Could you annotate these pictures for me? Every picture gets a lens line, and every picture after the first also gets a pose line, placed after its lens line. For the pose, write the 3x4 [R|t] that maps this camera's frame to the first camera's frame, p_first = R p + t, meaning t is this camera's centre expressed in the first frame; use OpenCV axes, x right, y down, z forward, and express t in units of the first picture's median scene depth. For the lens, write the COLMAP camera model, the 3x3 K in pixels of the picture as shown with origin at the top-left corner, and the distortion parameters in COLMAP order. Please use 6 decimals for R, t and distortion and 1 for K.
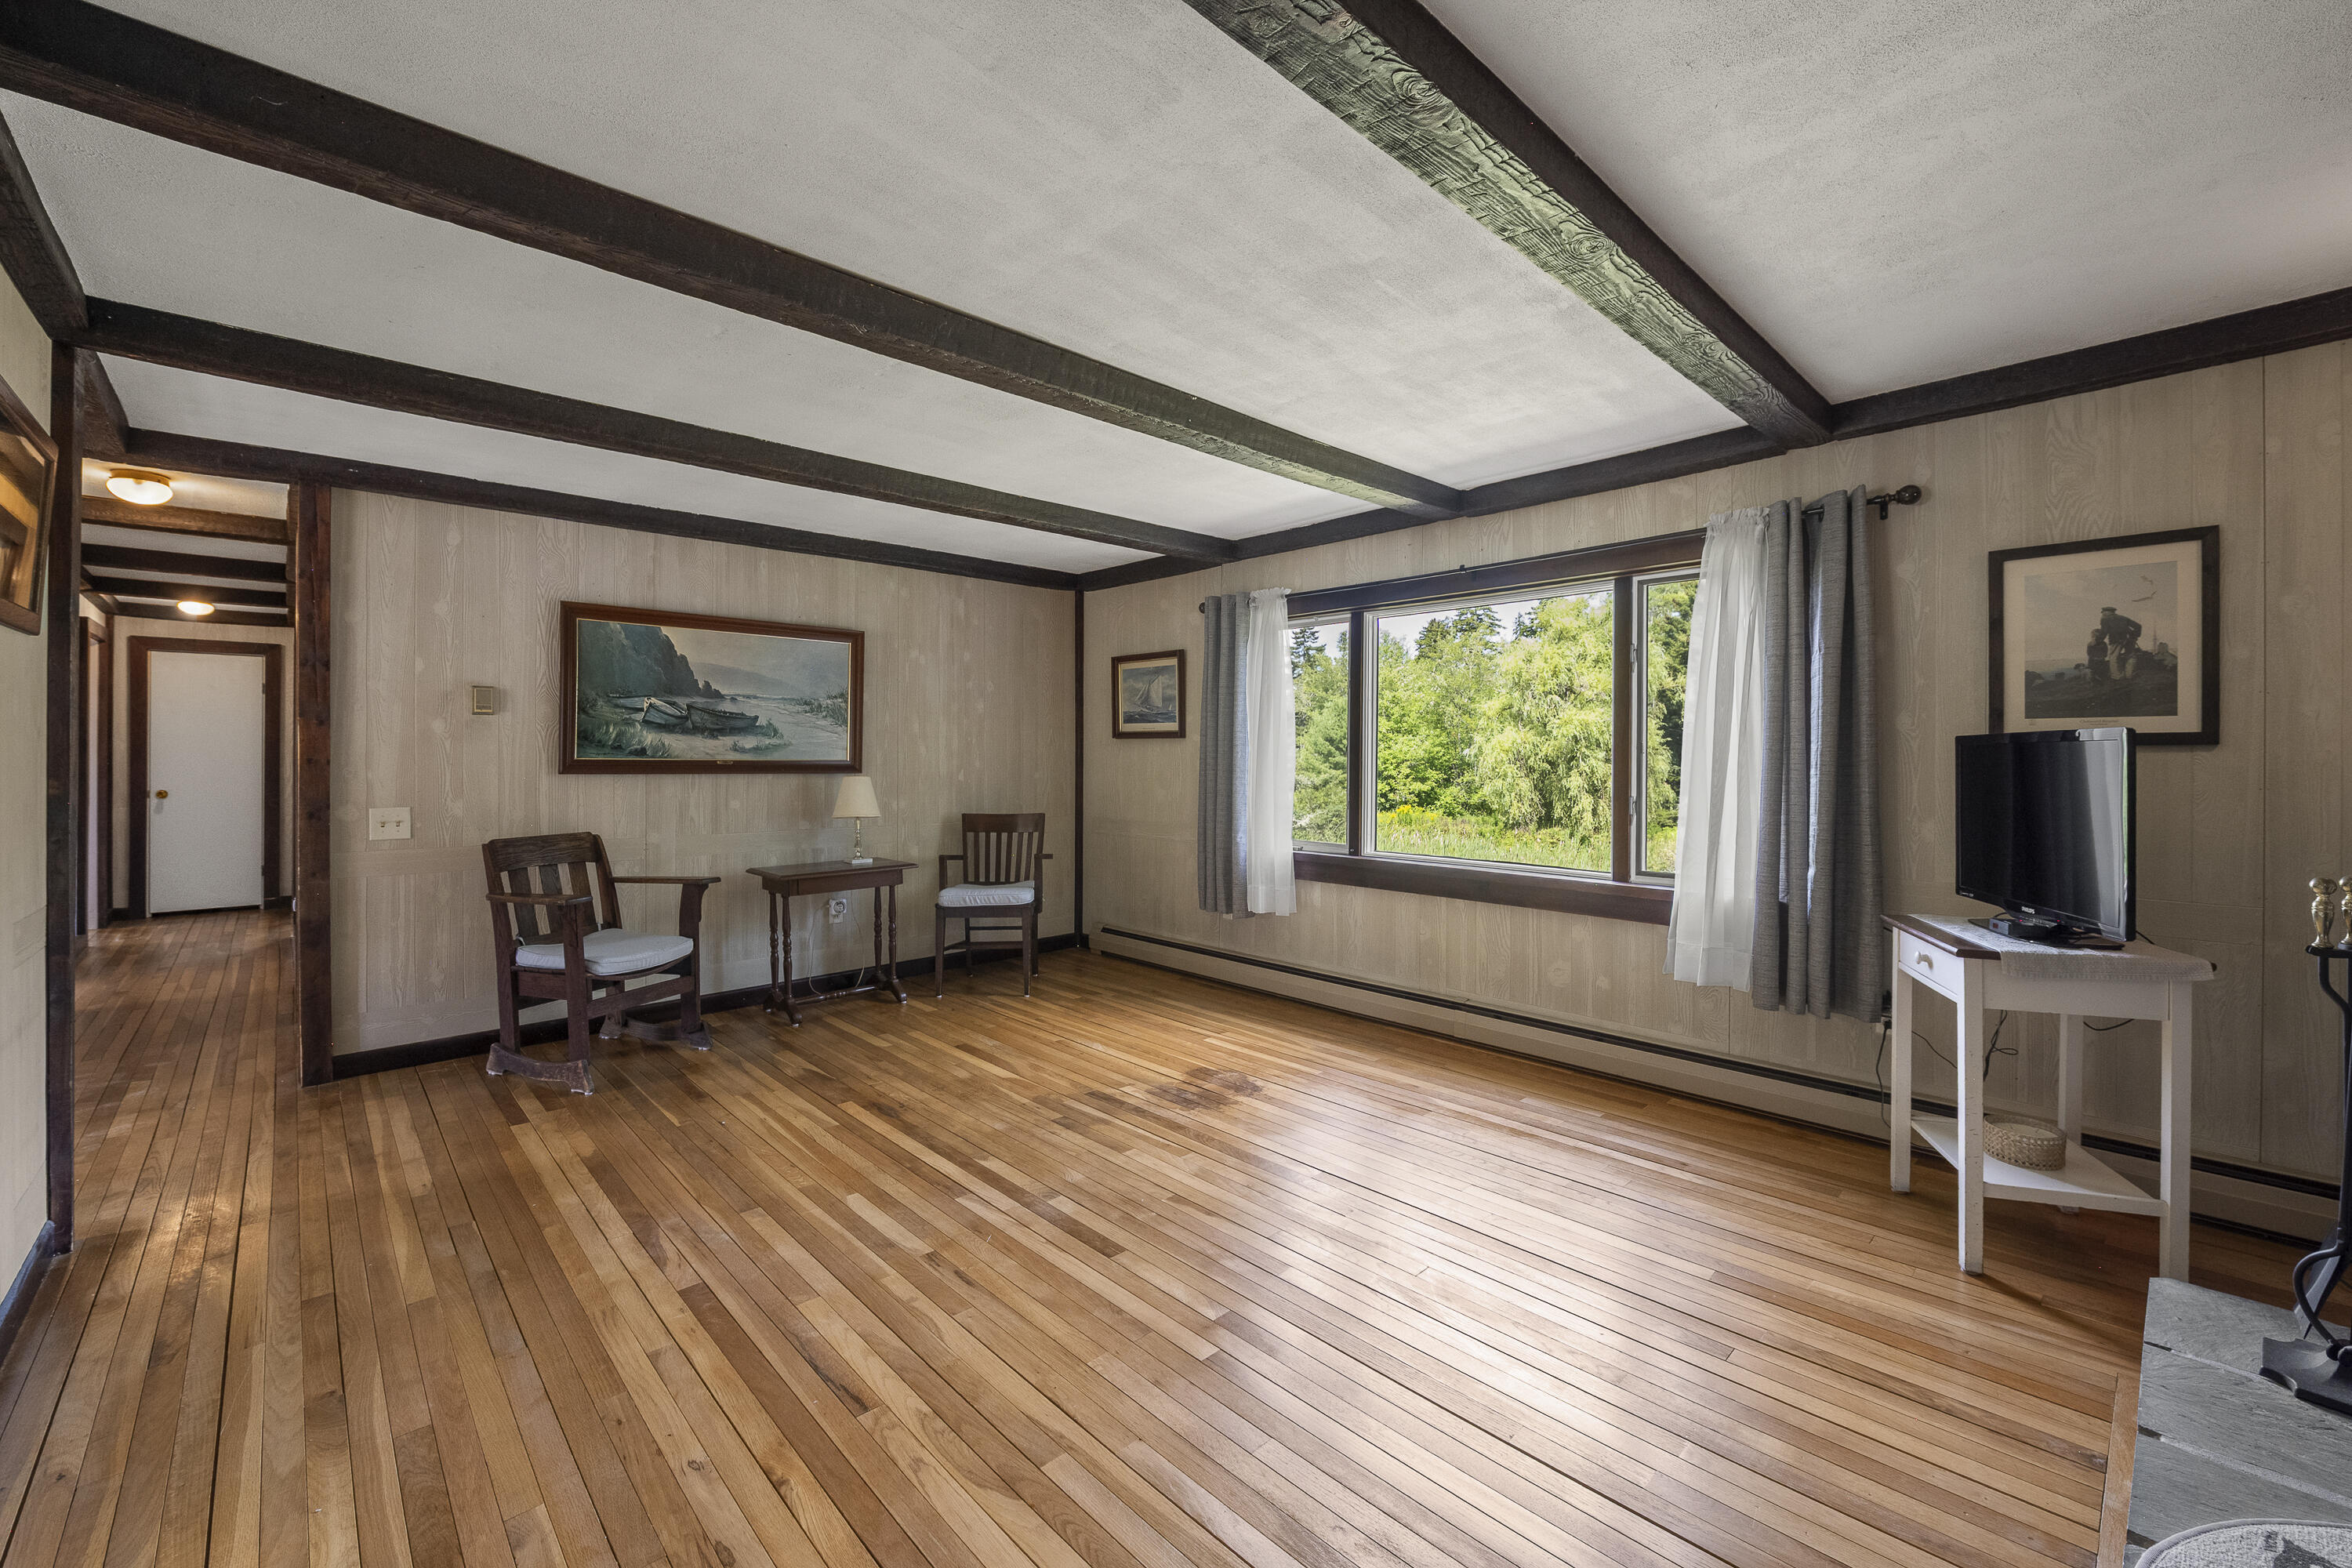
lens RADIAL K [[947.5, 0, 1164.4], [0, 947.5, 753.6], [0, 0, 1]] dist [-0.009614, -0.001246]
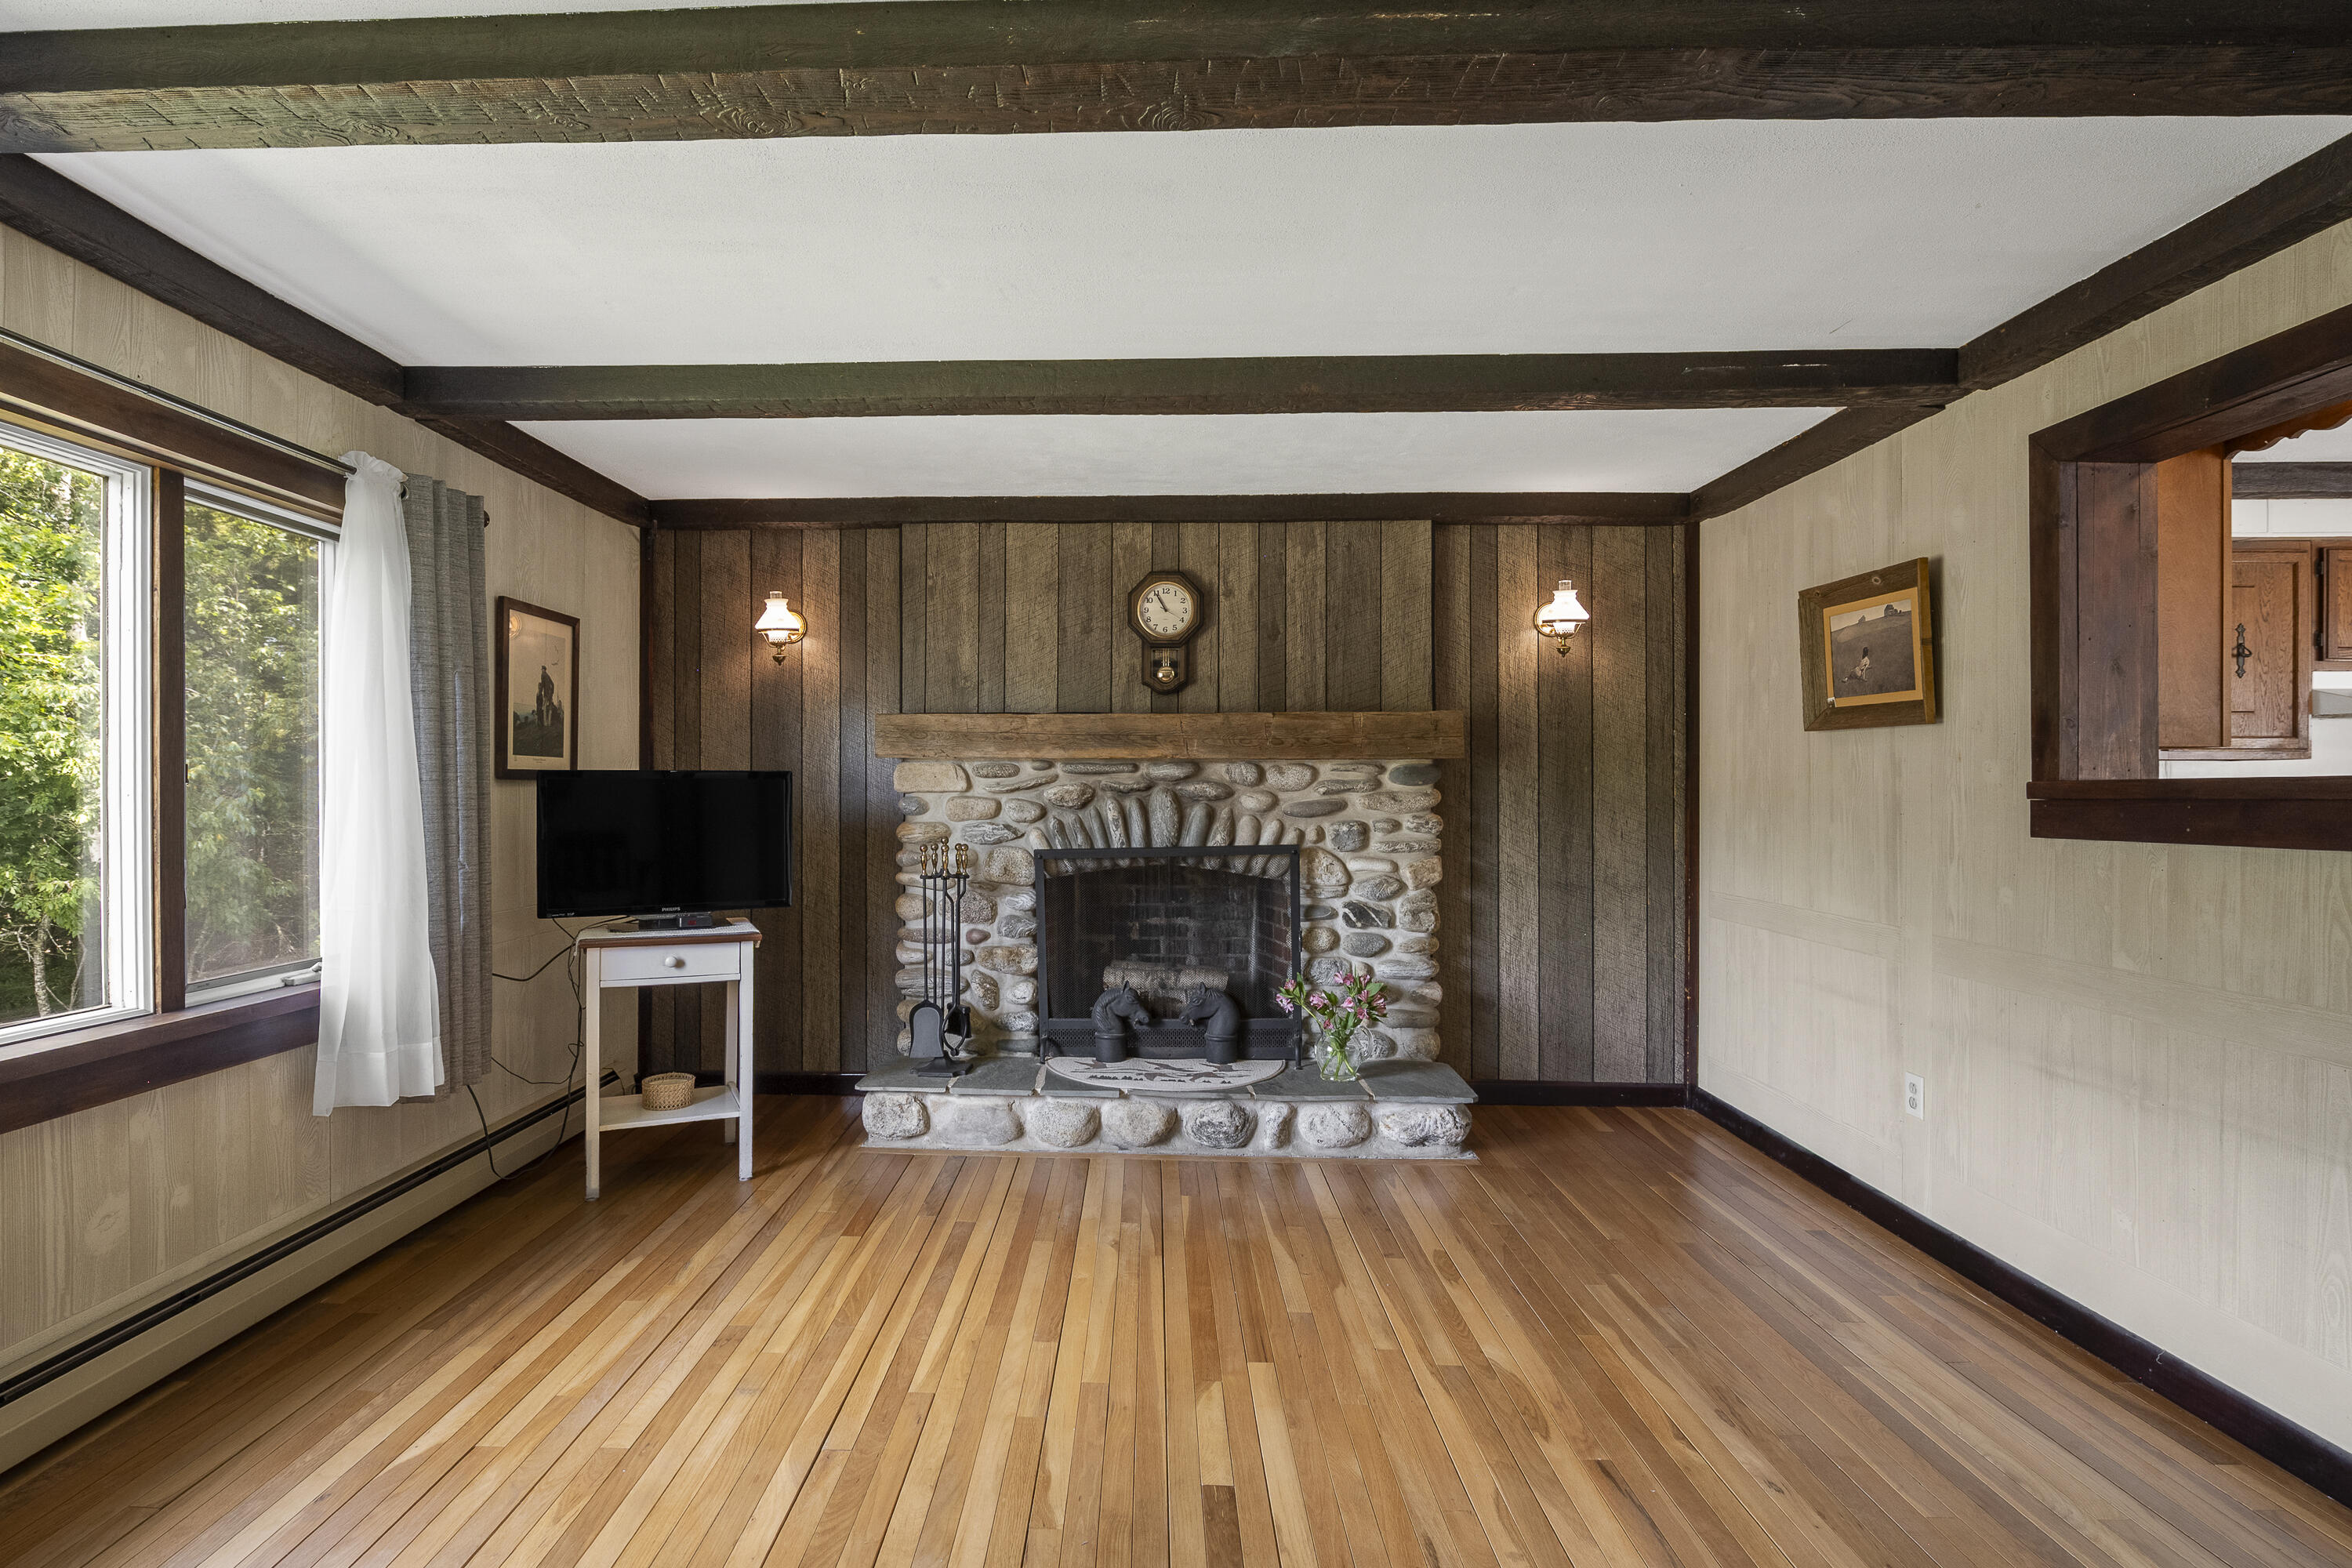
lens RADIAL K [[1132.4, 0, 1112.6], [0, 1132.4, 790.0], [0, 0, 1]] dist [-0.010498, -0.001442]
pose [[-0.707961, -0.002458, 0.706247, -0.486897], [-0.005084, 0.999986, -0.001615, 0.002533], [-0.706233, -0.004734, -0.707963, 1.359838]]
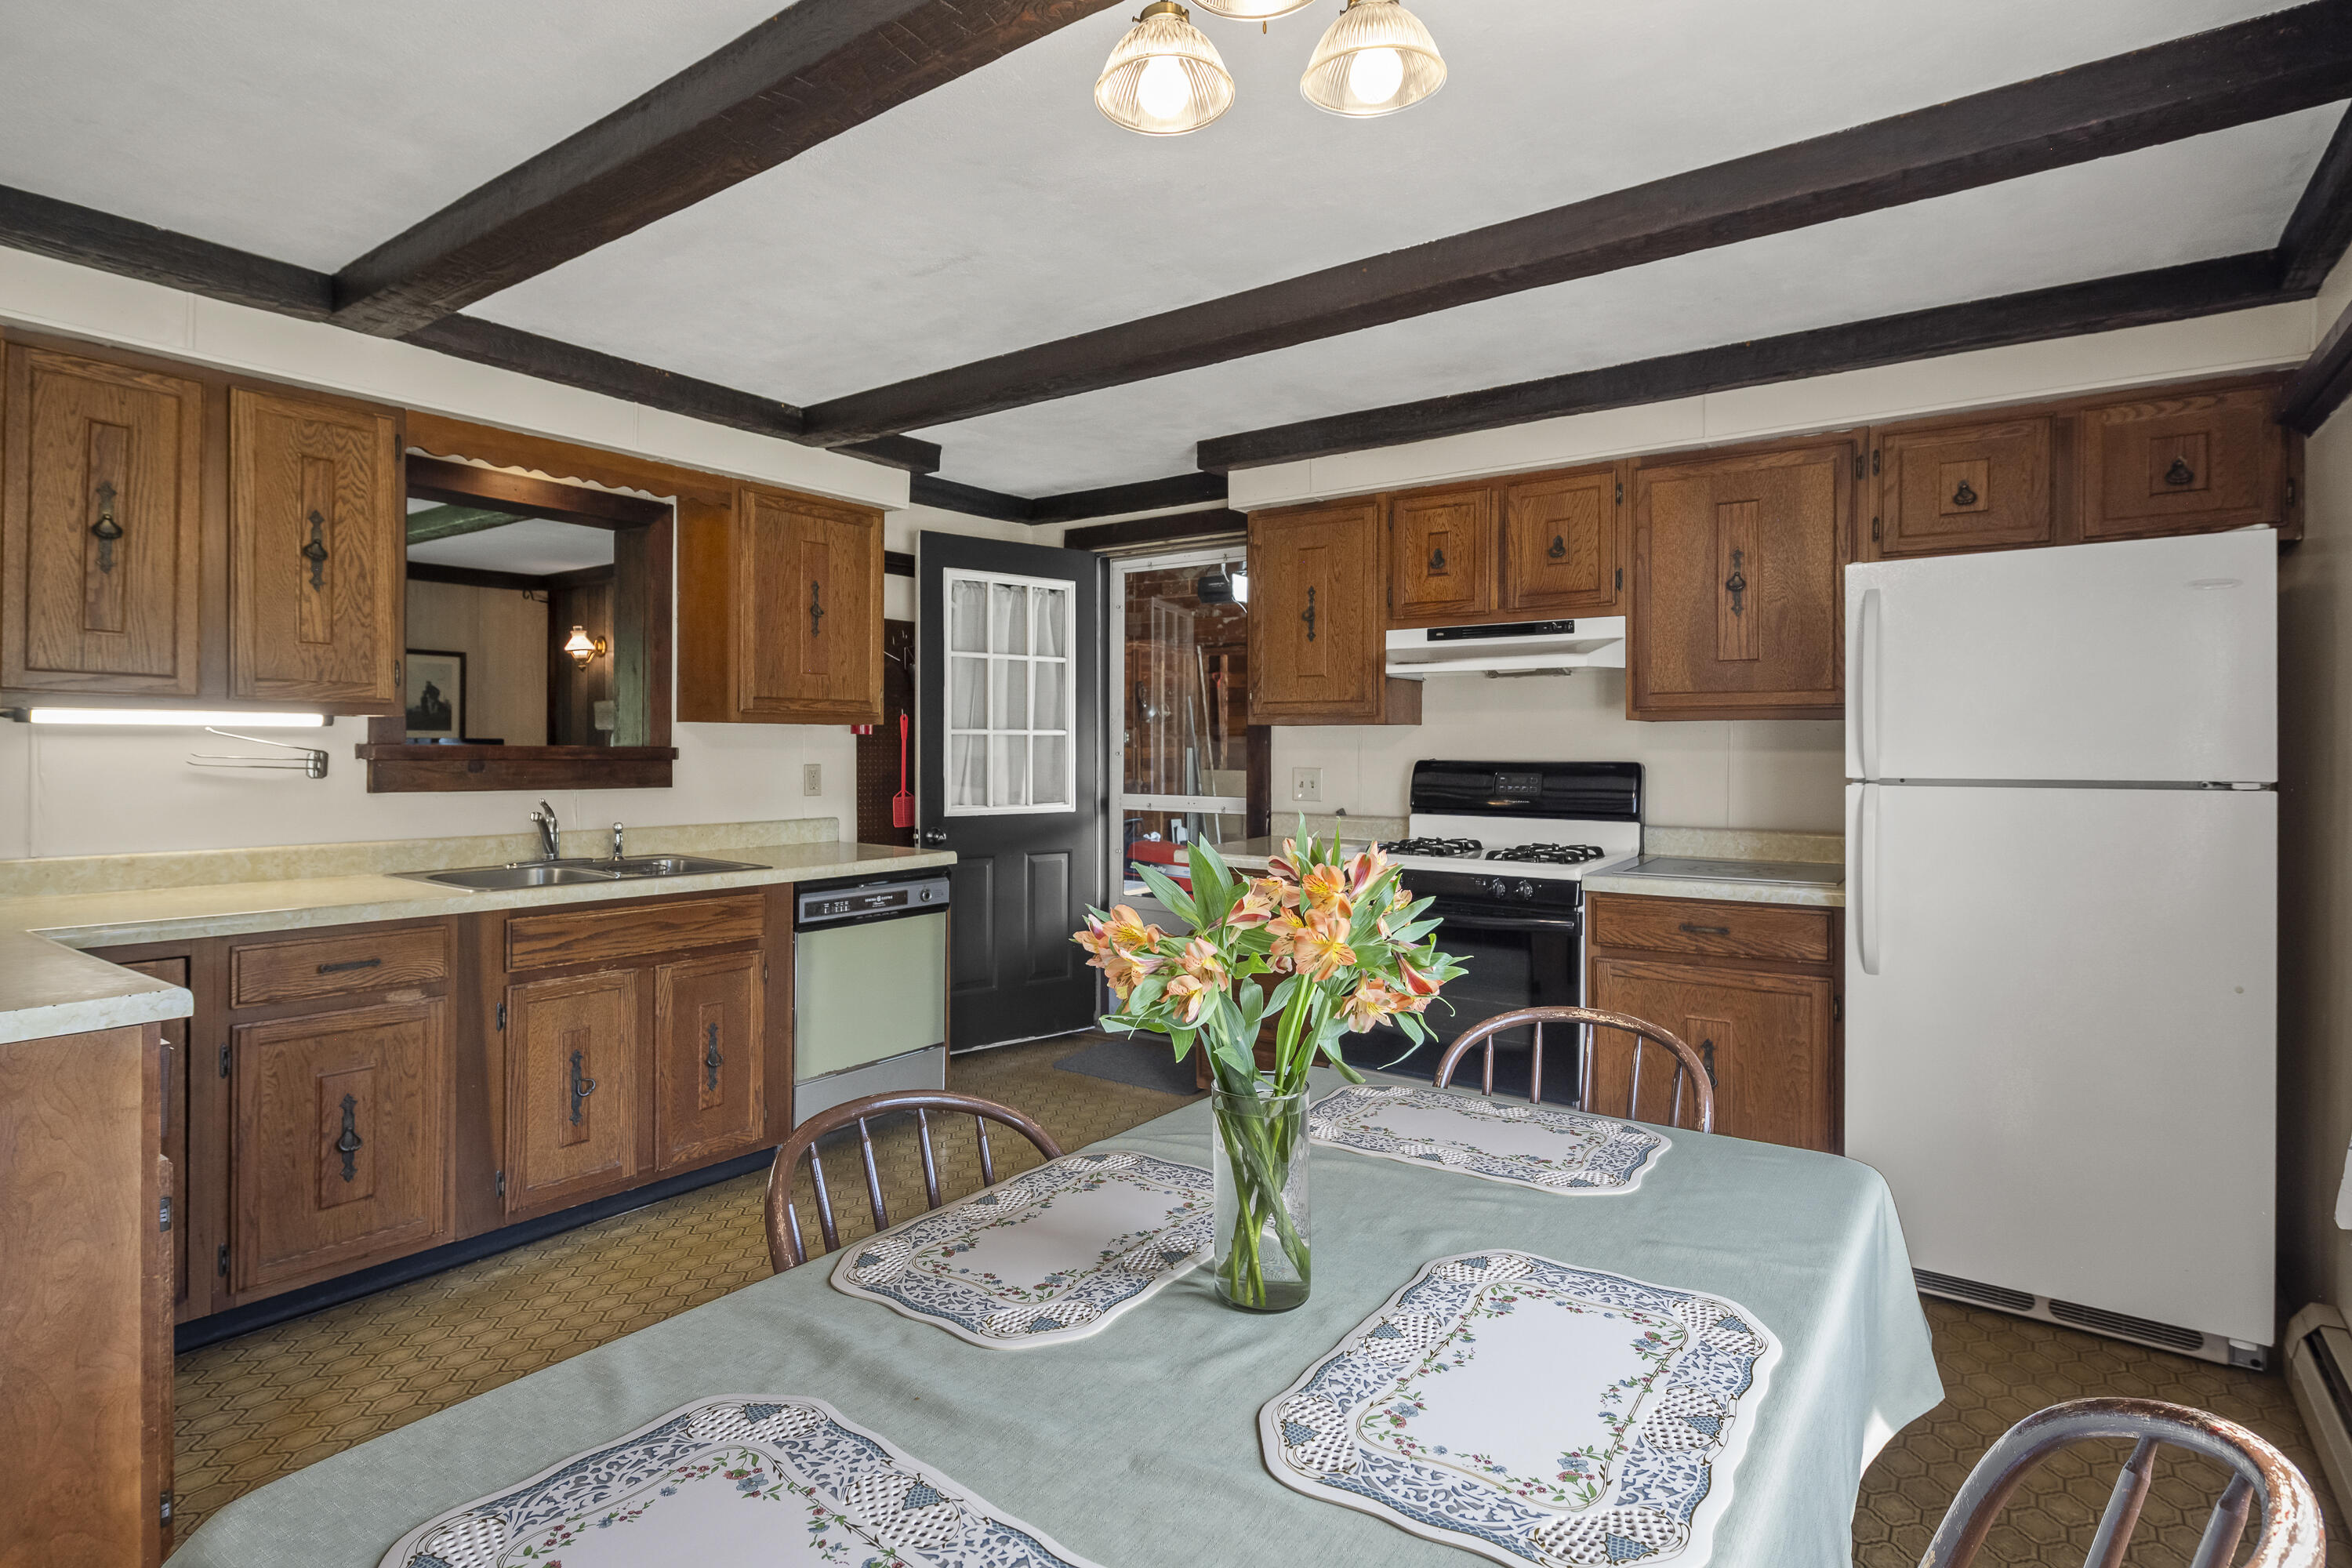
lens RADIAL K [[1173.0, 0, 1169.1], [0, 1173.0, 750.7], [0, 0, 1]] dist [-0.007659, -0.000824]
pose [[-0.196956, -0.005127, 0.980399, -1.850320], [-0.010497, 0.999940, 0.003120, -0.016628], [-0.980356, -0.009677, -0.196998, -0.158957]]
